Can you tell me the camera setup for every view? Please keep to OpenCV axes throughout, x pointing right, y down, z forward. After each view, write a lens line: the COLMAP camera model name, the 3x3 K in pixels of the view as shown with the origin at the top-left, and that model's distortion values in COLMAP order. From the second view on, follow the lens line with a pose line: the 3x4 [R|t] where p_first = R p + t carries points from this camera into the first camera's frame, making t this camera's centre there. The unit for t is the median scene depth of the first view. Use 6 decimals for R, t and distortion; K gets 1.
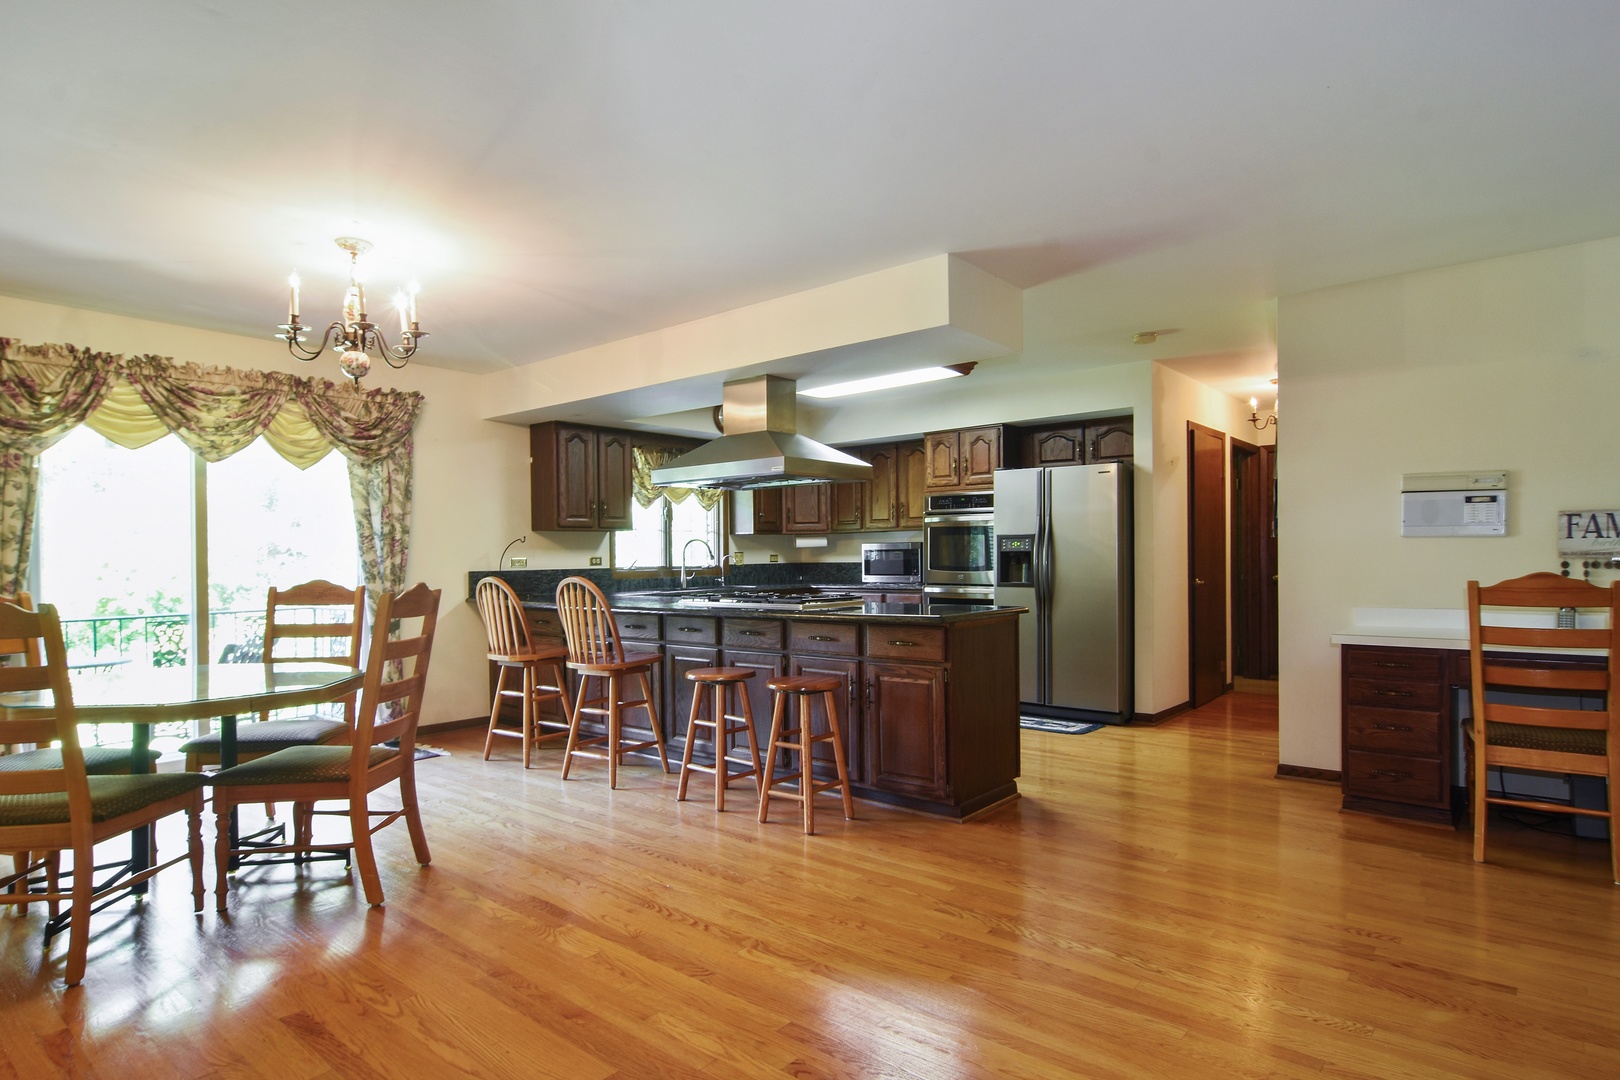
lens RADIAL K [[903.7, 0, 811.3], [0, 903.7, 543.5], [0, 0, 1]] dist [0.001512, 0.000142]
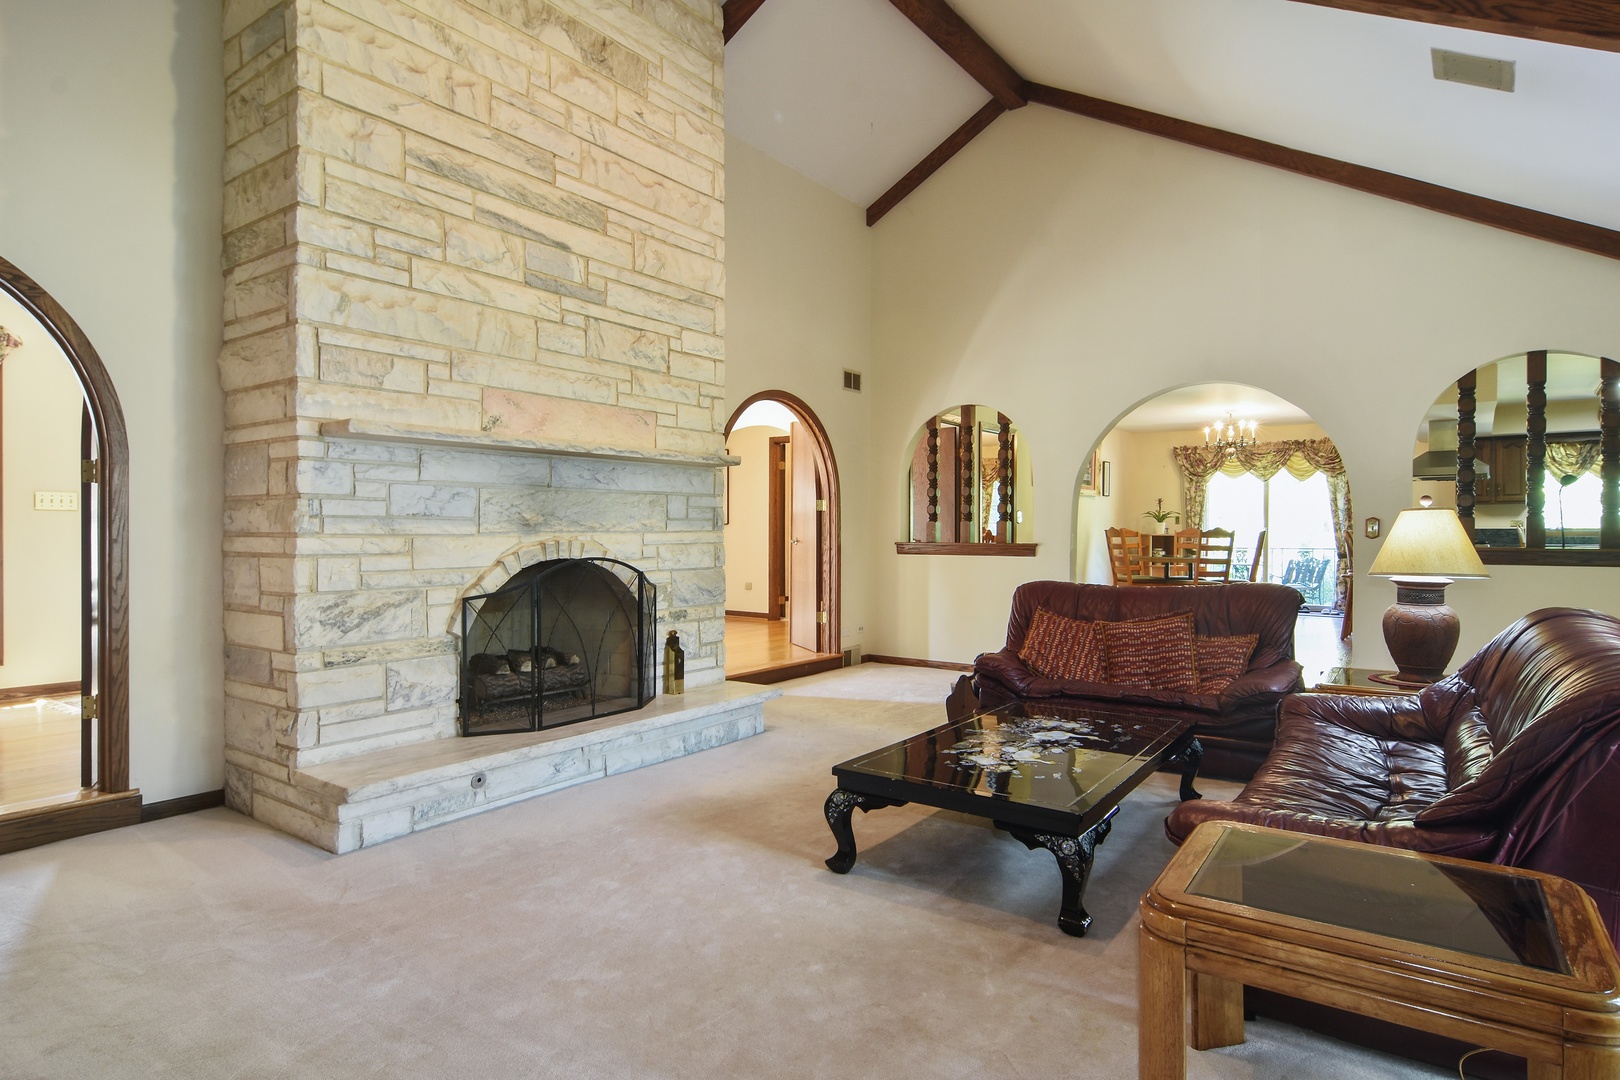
lens RADIAL K [[903.7, 0, 810.5], [0, 903.7, 538.4], [0, 0, 1]] dist [0.001512, 0.000142]
pose [[0.082050, 0.003020, -0.996624, 1.626986], [0.000127, 0.999995, 0.003041, 0.054480], [0.996628, -0.000376, 0.082050, -0.407685]]
